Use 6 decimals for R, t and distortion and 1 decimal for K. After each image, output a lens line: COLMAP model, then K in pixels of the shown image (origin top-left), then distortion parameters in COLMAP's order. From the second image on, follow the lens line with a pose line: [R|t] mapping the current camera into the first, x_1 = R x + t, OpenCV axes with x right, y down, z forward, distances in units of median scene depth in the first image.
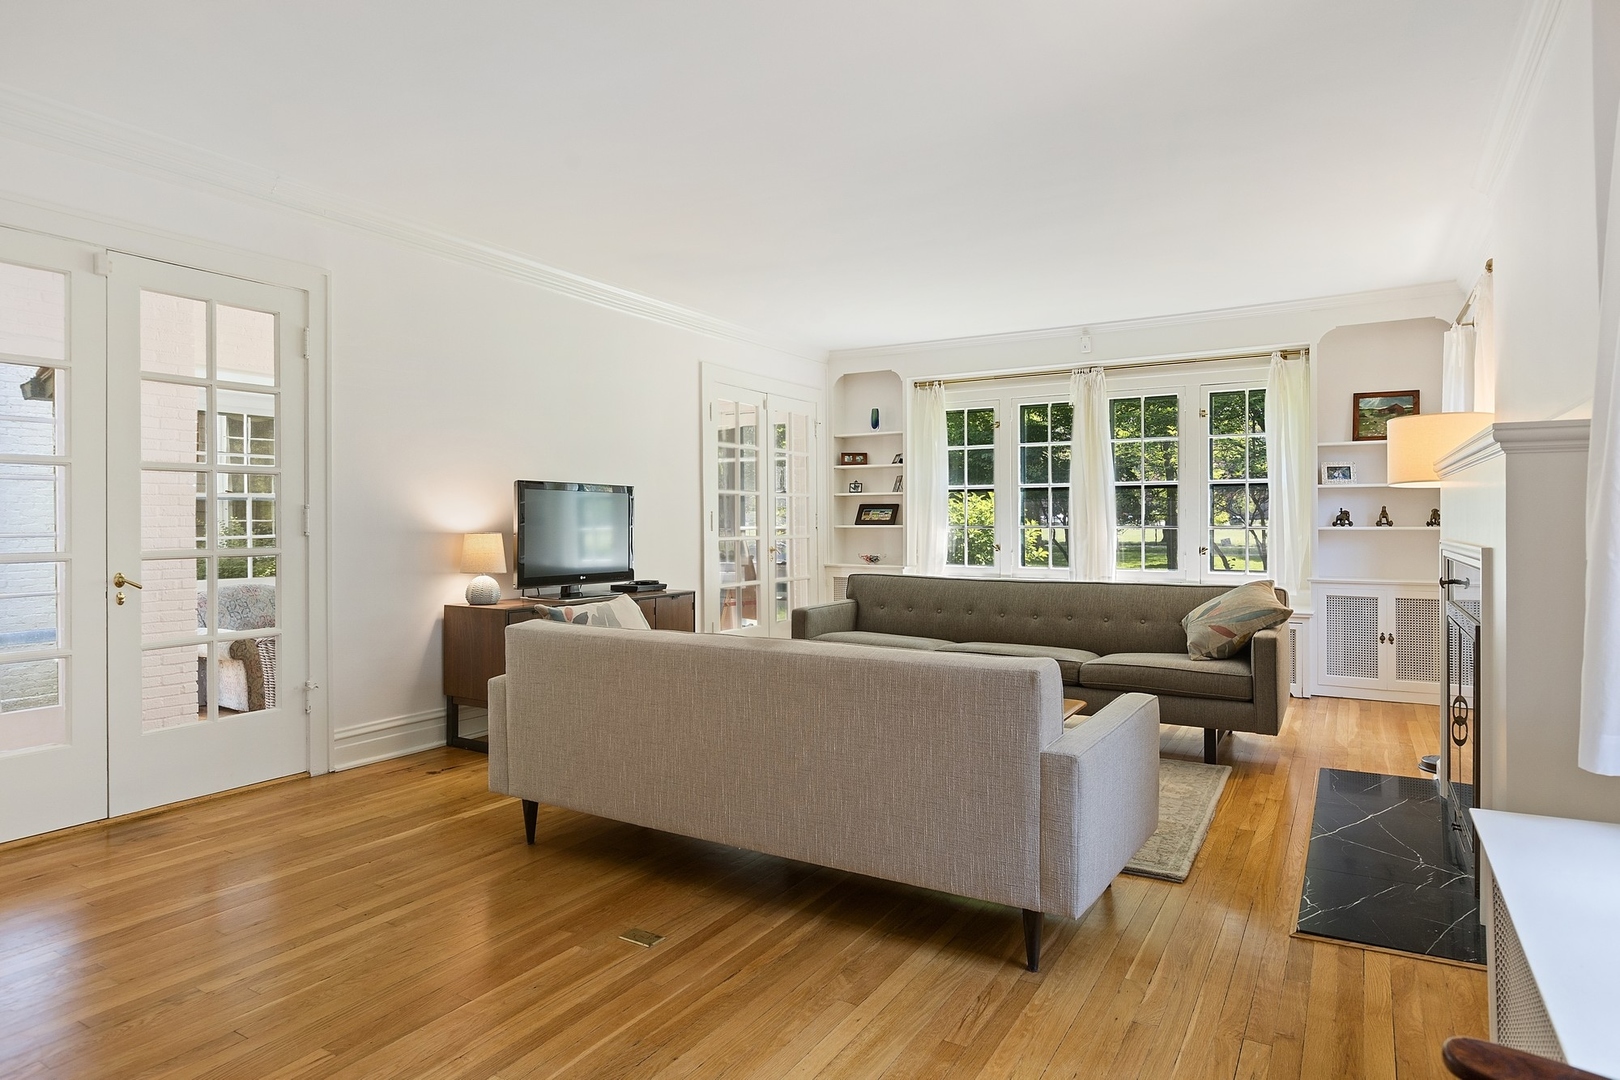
lens RADIAL K [[930.4, 0, 801.8], [0, 930.4, 519.2], [0, 0, 1]] dist [0.000403, 0.000797]
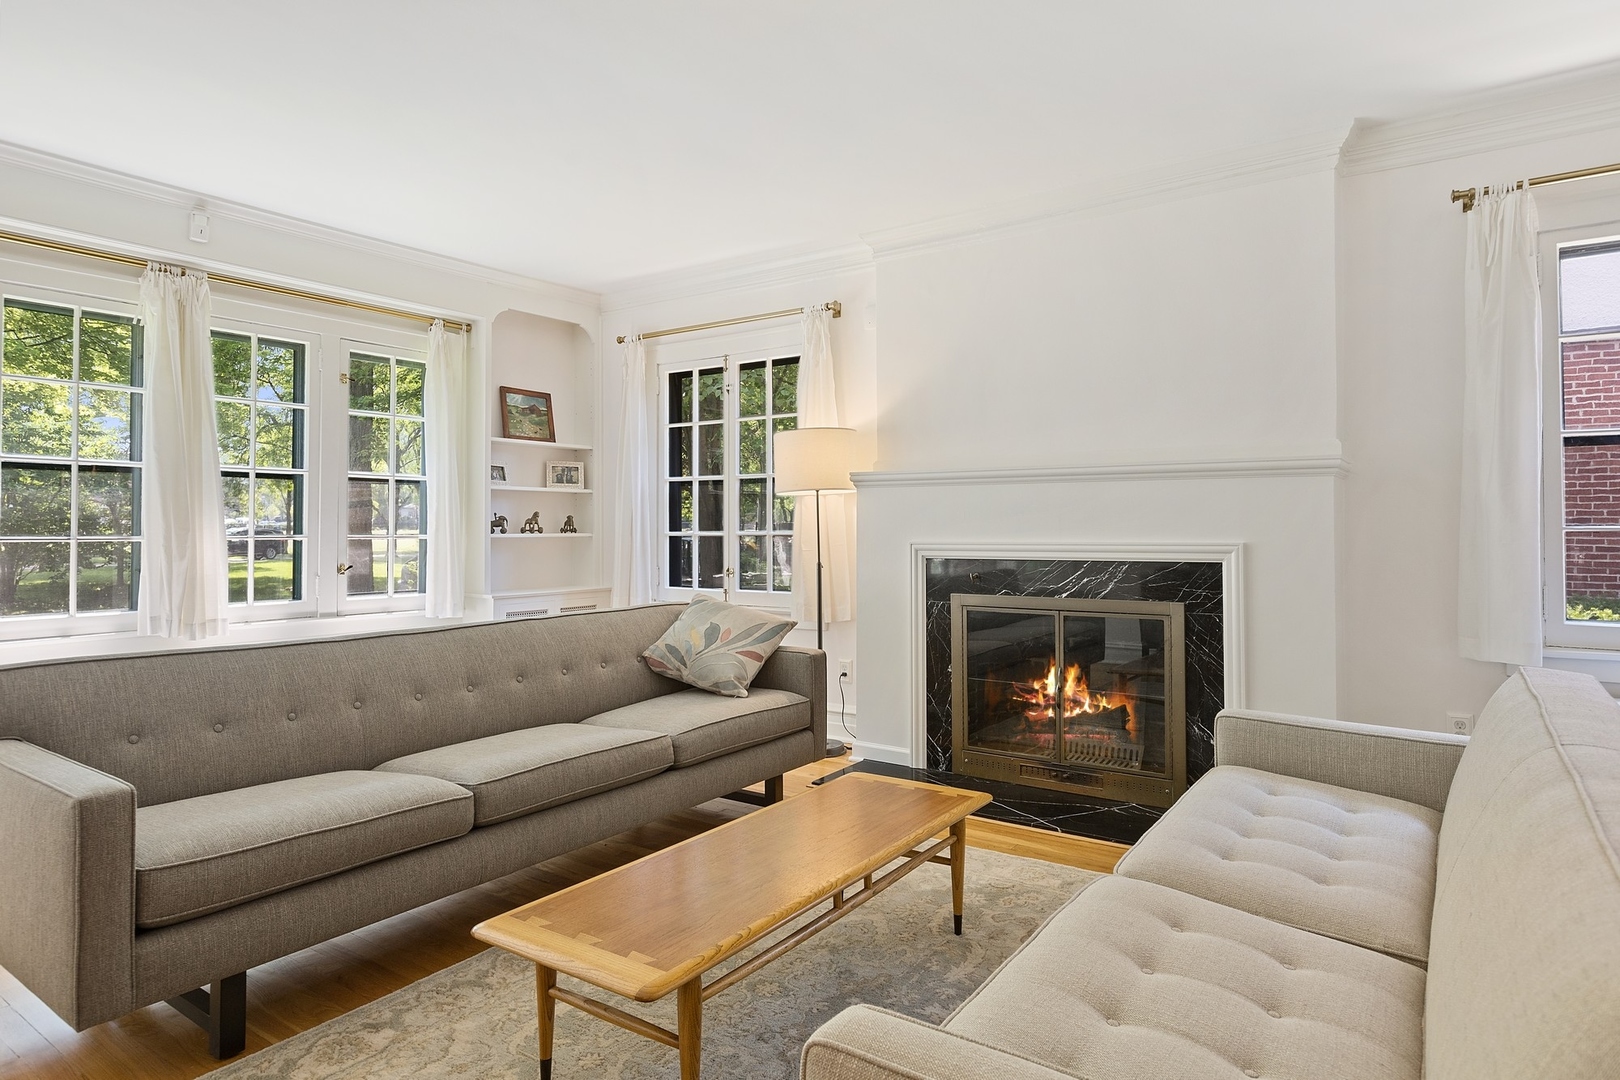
lens RADIAL K [[930.4, 0, 801.8], [0, 930.4, 519.2], [0, 0, 1]] dist [0.000403, 0.000797]
pose [[0.079431, 0.010440, 0.996786, -0.304847], [-0.003550, 0.999942, -0.010190, 0.002353], [-0.996834, -0.002729, 0.079464, 0.689695]]
